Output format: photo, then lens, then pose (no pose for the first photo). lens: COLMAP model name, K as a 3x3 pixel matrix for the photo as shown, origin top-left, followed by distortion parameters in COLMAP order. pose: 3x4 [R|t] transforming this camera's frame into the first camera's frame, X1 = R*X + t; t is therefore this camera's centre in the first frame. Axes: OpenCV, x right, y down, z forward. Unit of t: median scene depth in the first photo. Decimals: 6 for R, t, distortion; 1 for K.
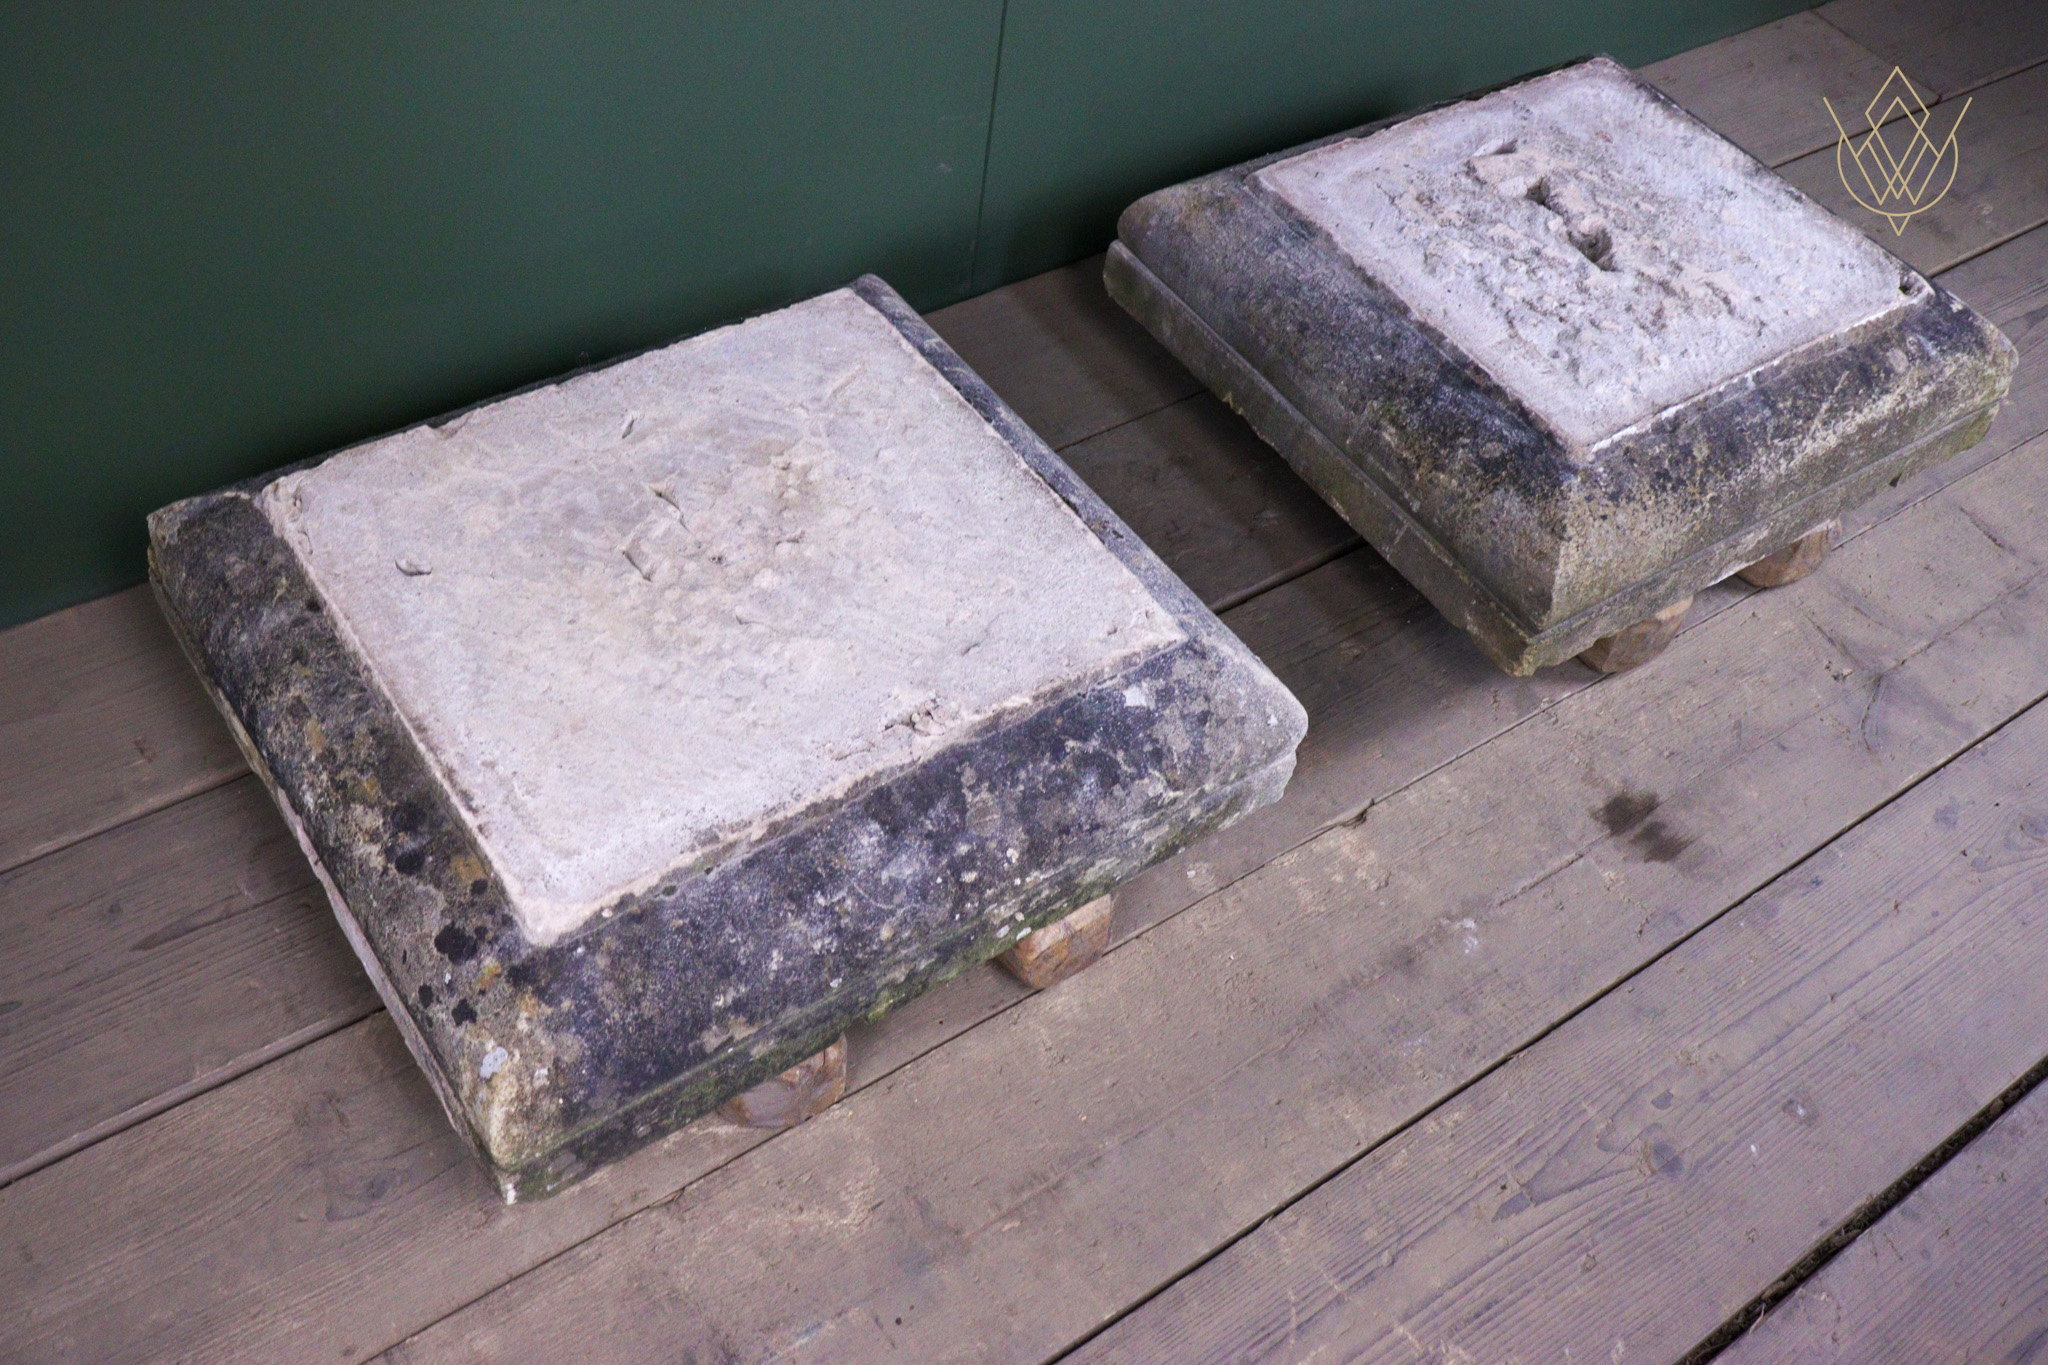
lens RADIAL K [[1841.5, 0, 1021.8], [0, 1841.5, 684.2], [0, 0, 1]] dist [0.002055, -0.003118]
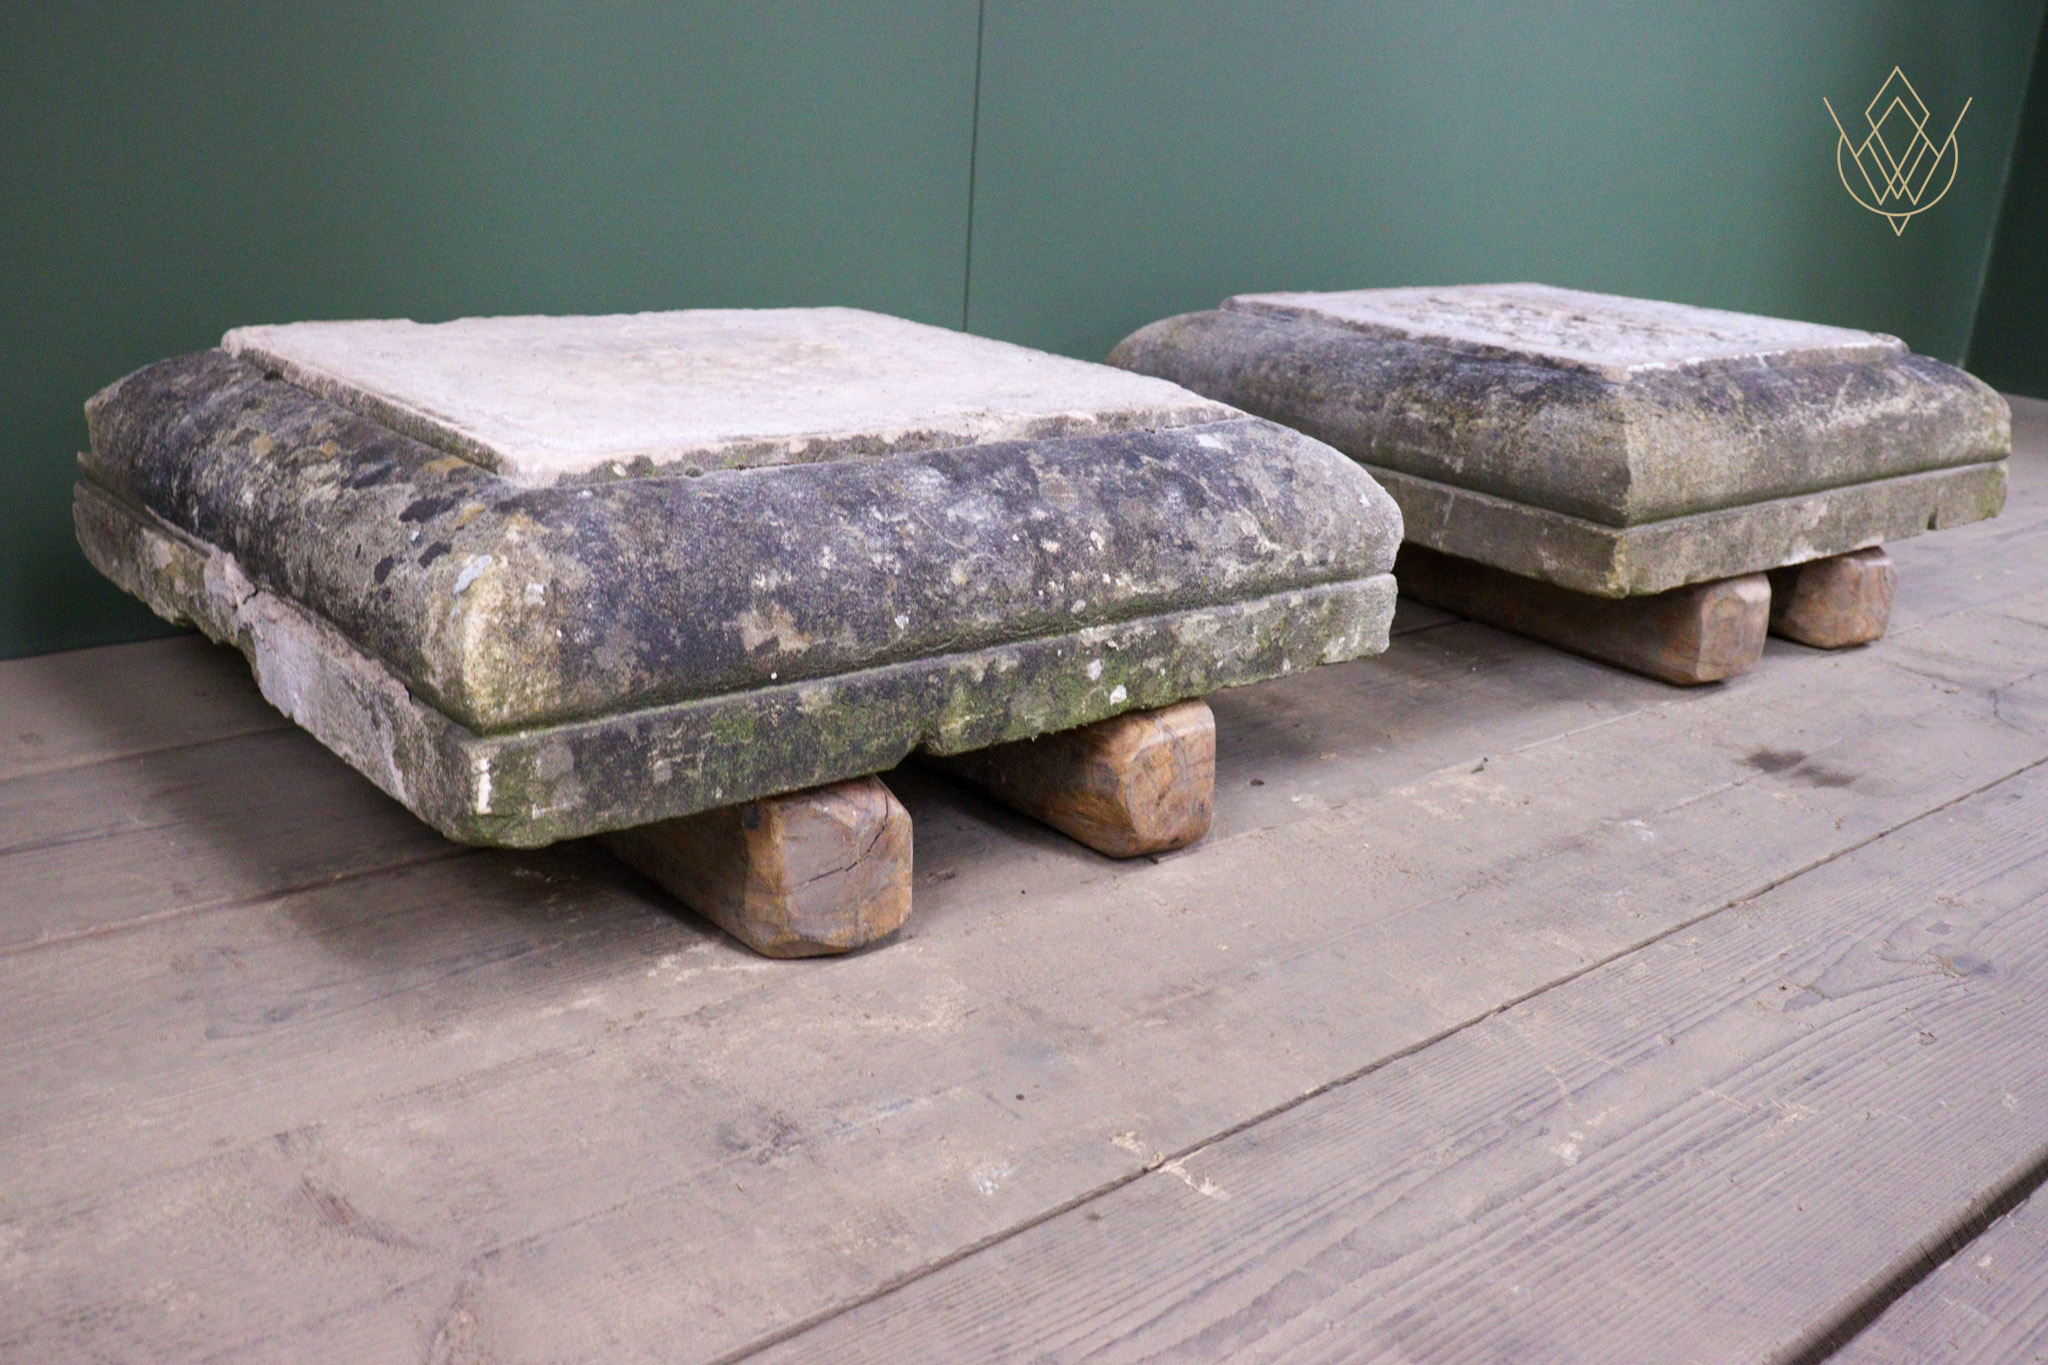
lens RADIAL K [[1841.5, 0, 1031.5], [0, 1841.5, 688.7], [0, 0, 1]] dist [0.002055, -0.003118]
pose [[0.994118, -0.083938, 0.068439, -0.091865], [0.106989, 0.859244, -0.500252, 0.531561], [-0.016815, 0.504632, 0.863171, 0.294408]]
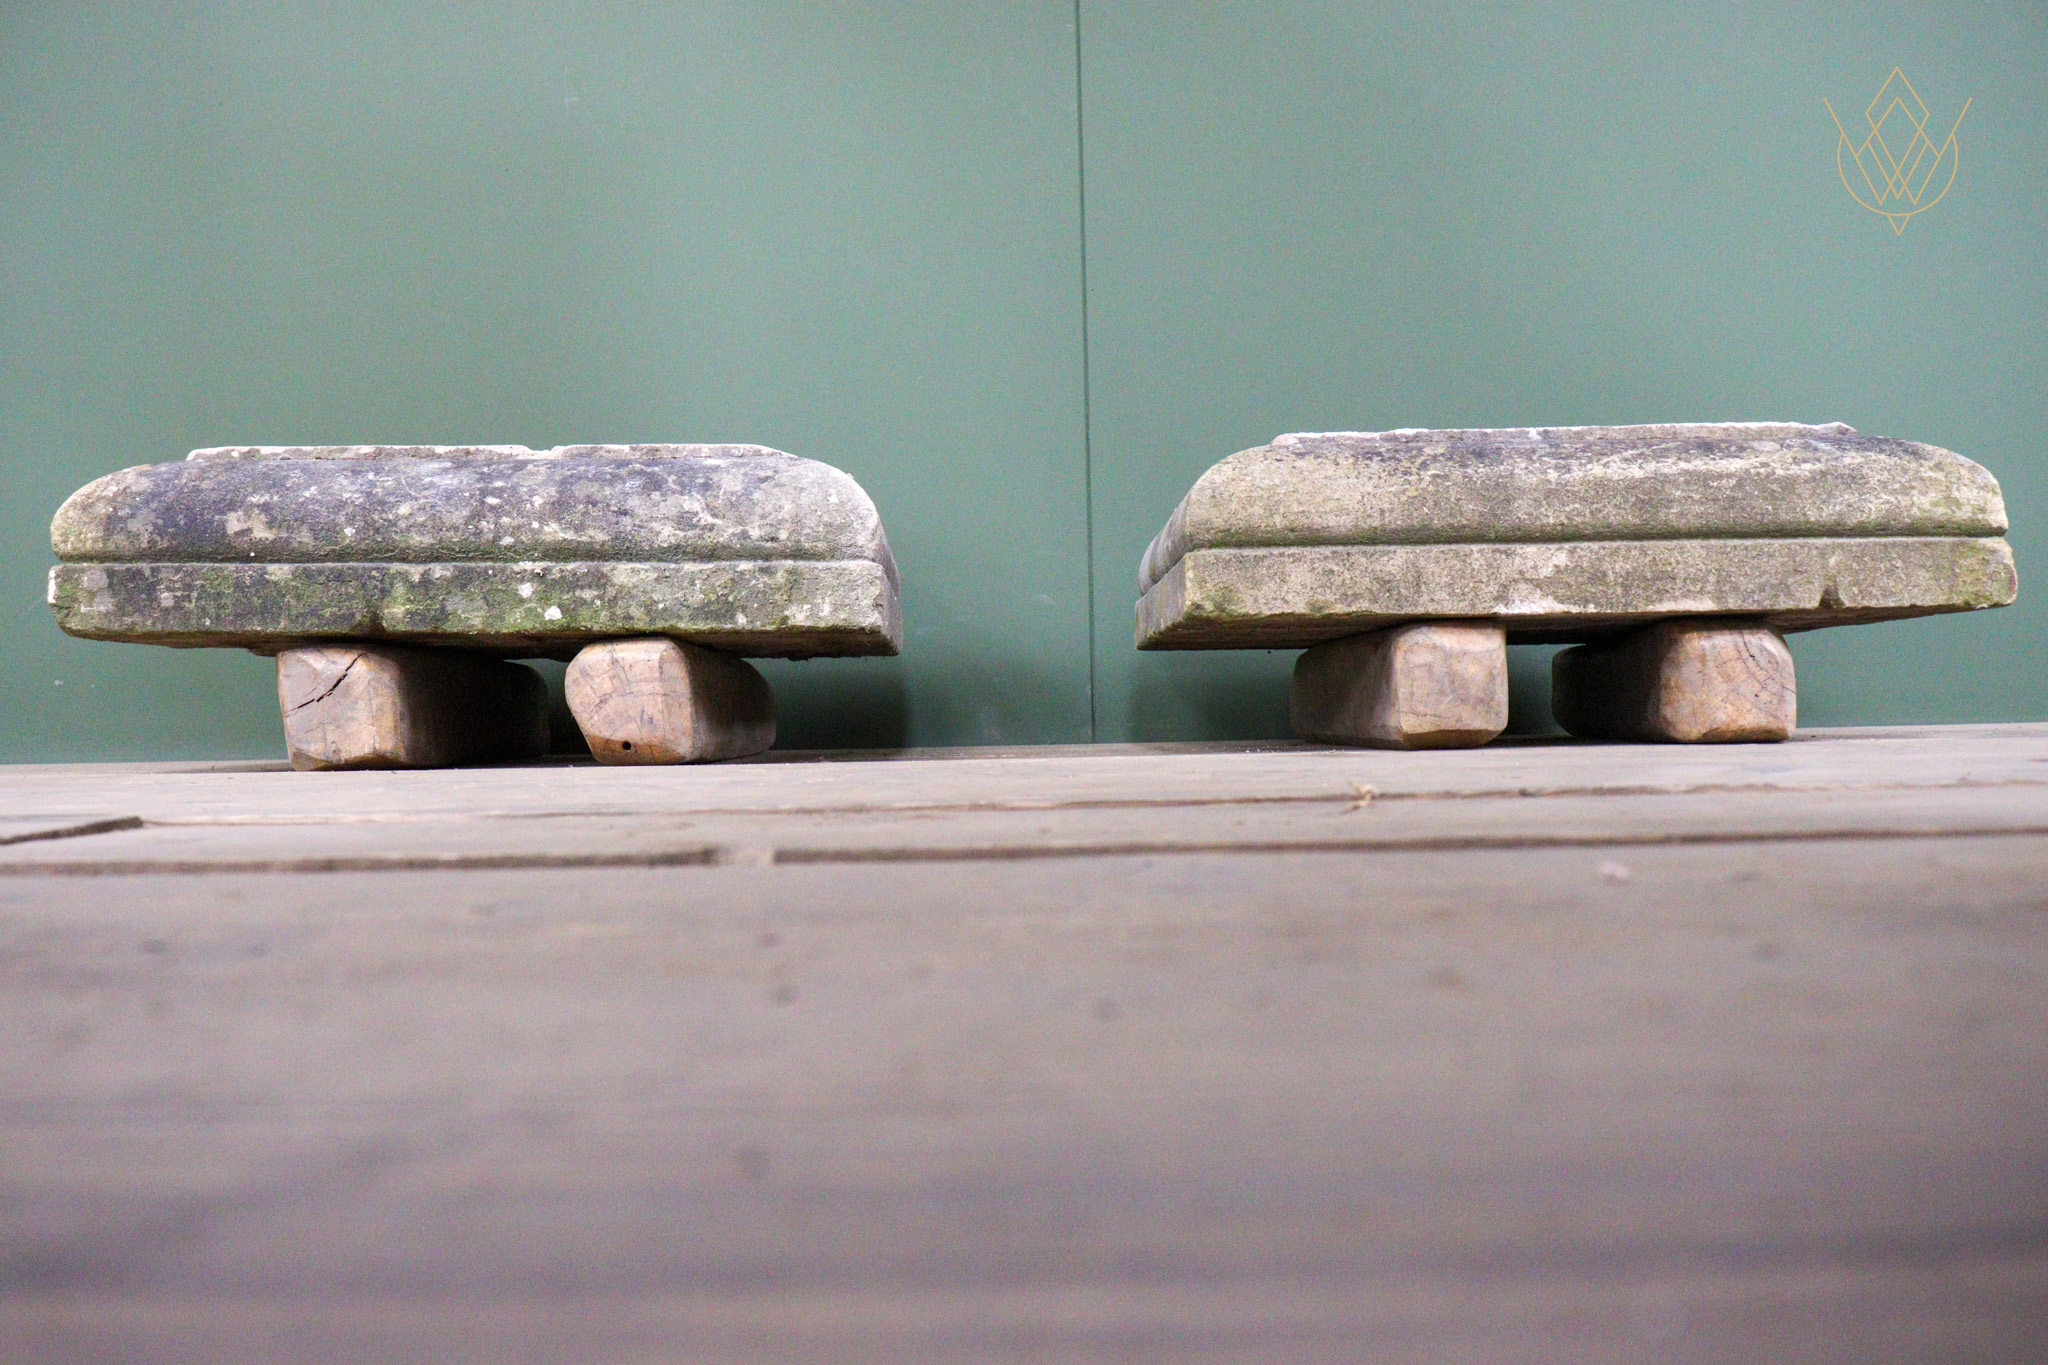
lens RADIAL K [[1841.5, 0, 1026.0], [0, 1841.5, 691.6], [0, 0, 1]] dist [0.002055, -0.003118]
pose [[0.822037, -0.145342, -0.550574, 0.835956], [-0.346395, 0.639774, -0.686076, 0.823850], [0.451958, 0.754695, 0.475572, 0.630382]]
